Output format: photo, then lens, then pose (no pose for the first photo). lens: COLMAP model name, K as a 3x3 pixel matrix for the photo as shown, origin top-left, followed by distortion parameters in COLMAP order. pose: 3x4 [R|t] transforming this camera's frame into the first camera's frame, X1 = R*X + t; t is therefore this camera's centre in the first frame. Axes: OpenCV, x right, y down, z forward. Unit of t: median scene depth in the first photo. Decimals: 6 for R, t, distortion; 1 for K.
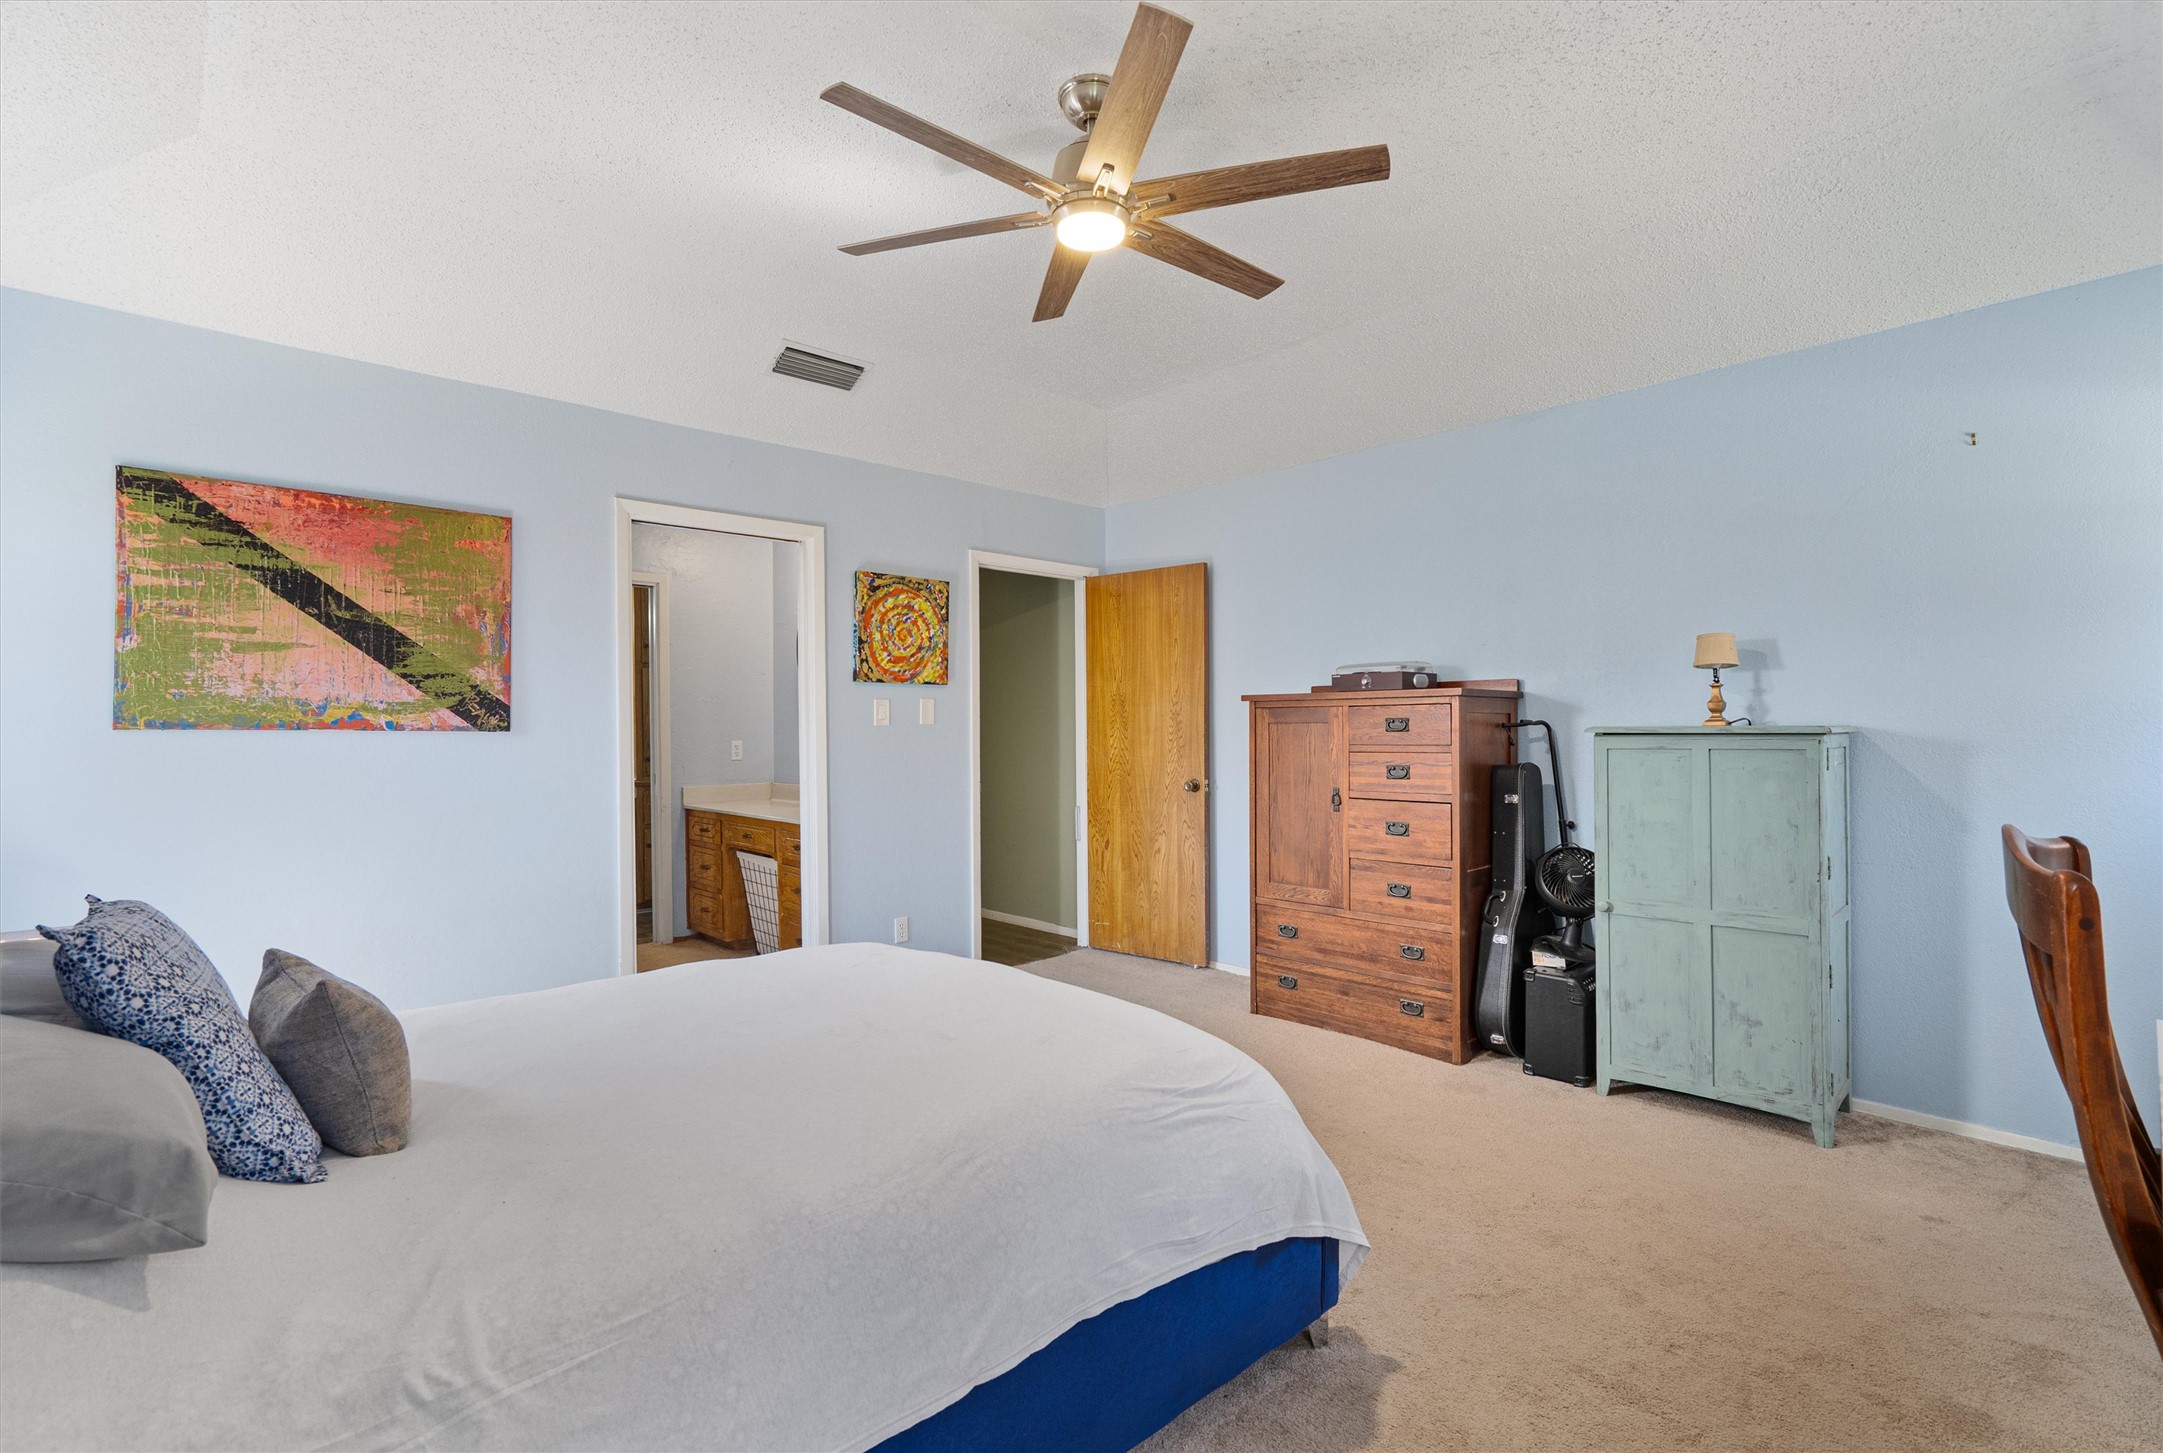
lens RADIAL K [[1038.4, 0, 1084.7], [0, 1038.4, 726.1], [0, 0, 1]] dist [0.004283, 0.000998]
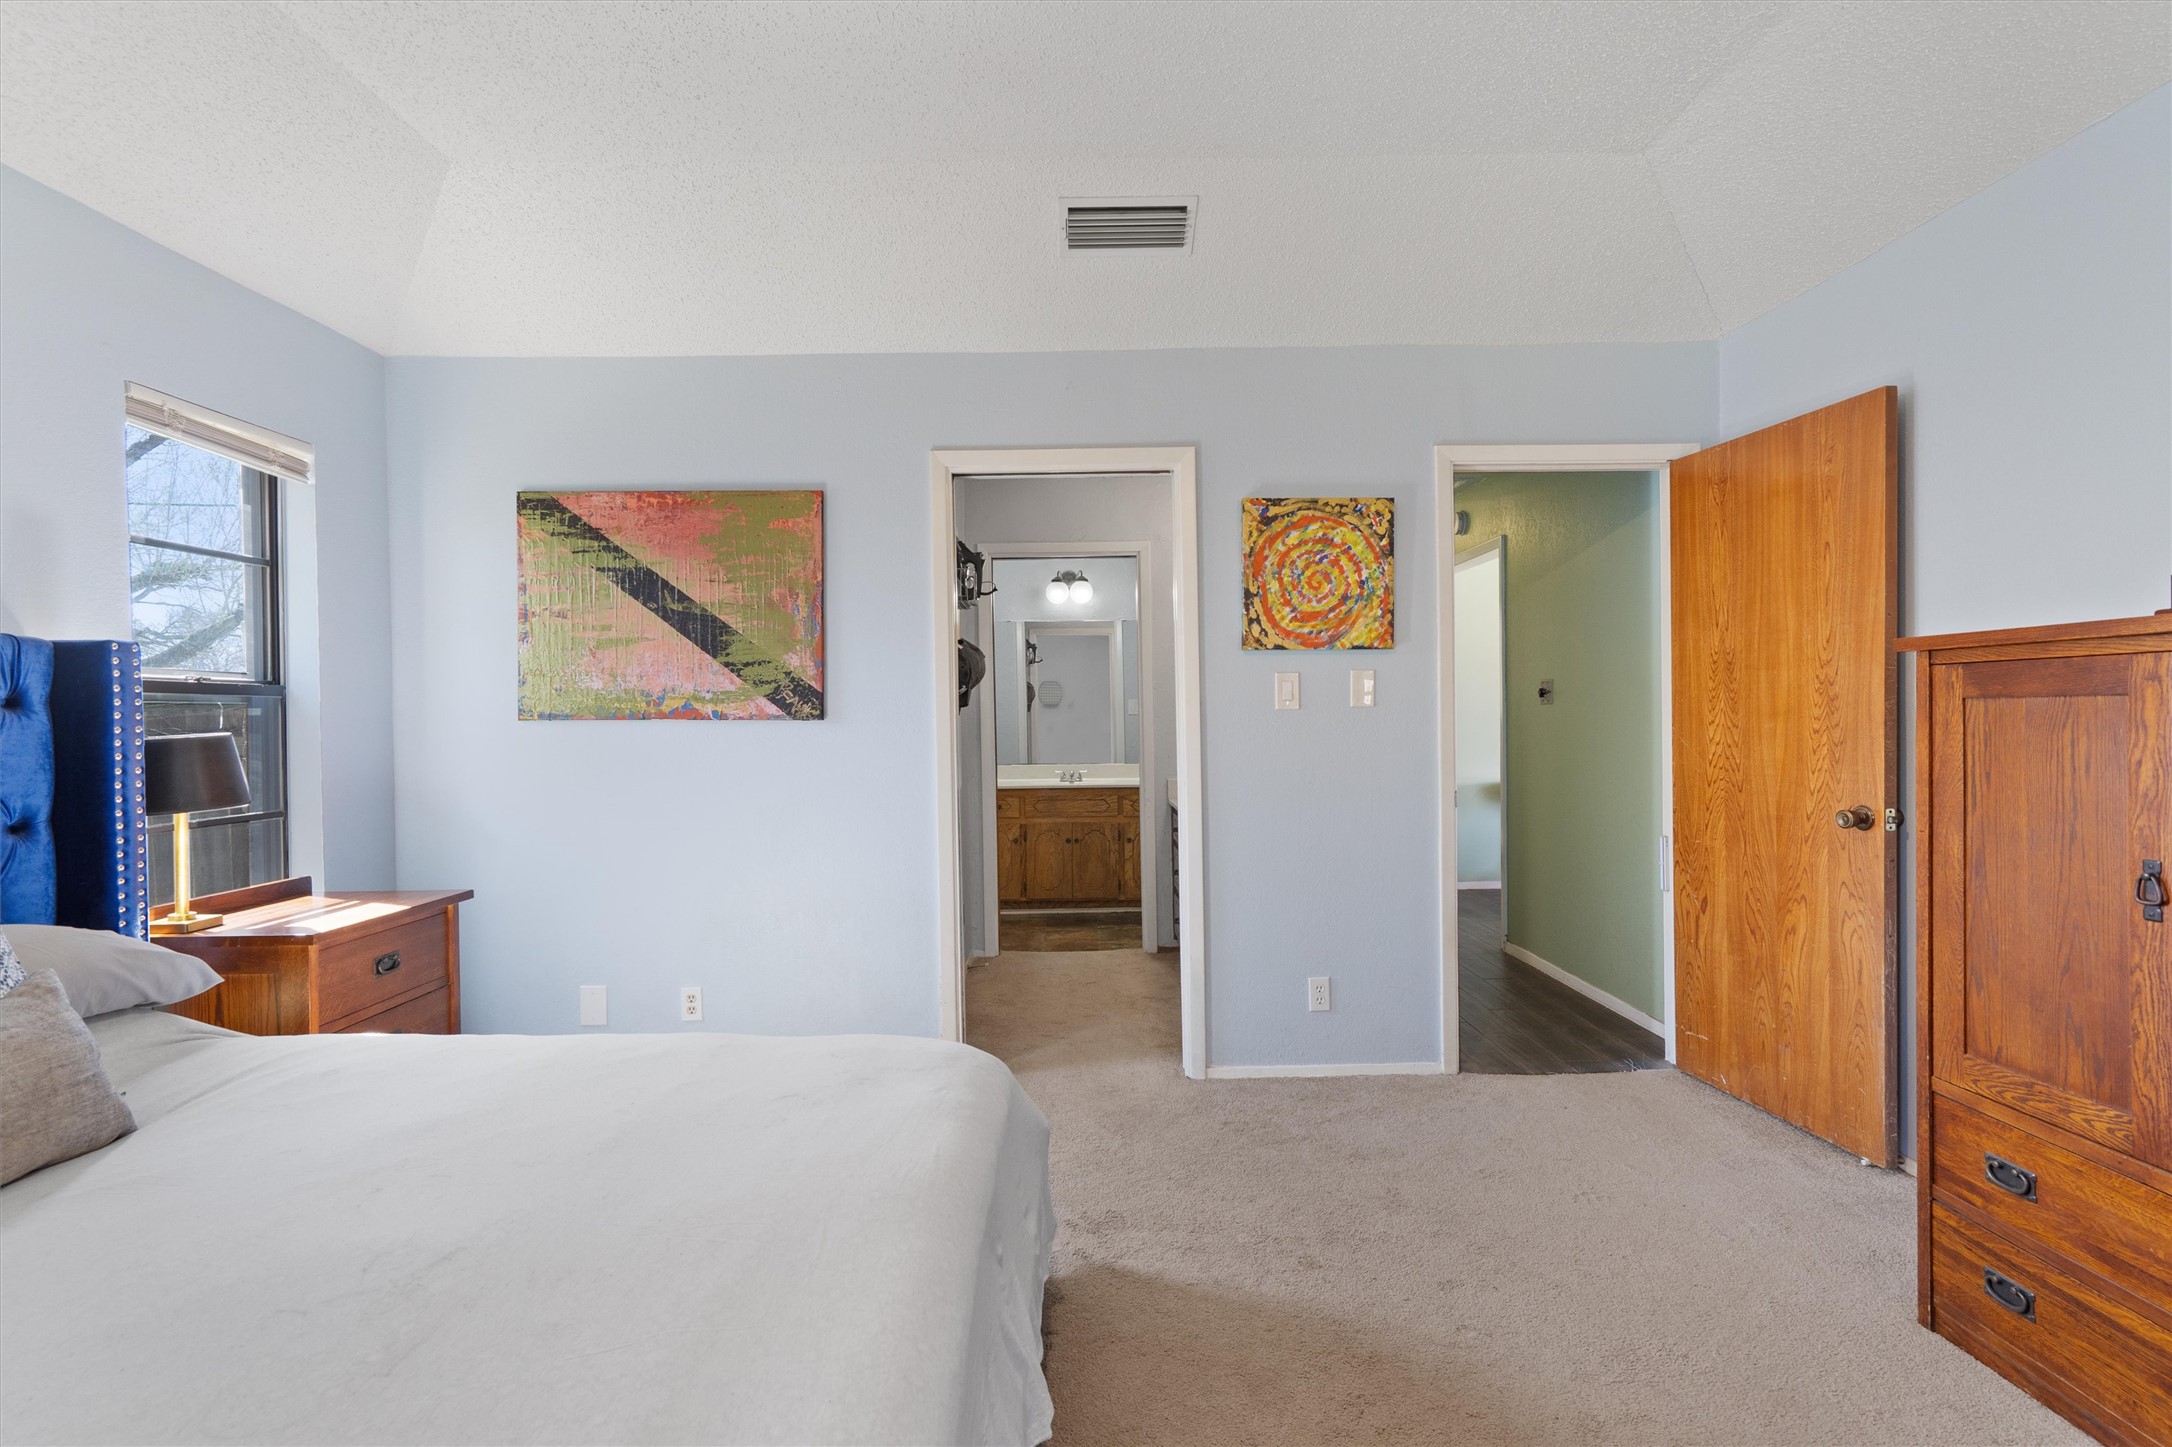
lens RADIAL K [[1001.6, 0, 1084.8], [0, 1001.6, 727.8], [0, 0, 1]] dist [-0.002550, 0.001094]
pose [[0.723550, 0.004109, -0.690260, 0.203609], [0.009709, 0.999823, 0.016129, -0.000220], [0.690204, -0.018372, 0.723382, 0.436996]]
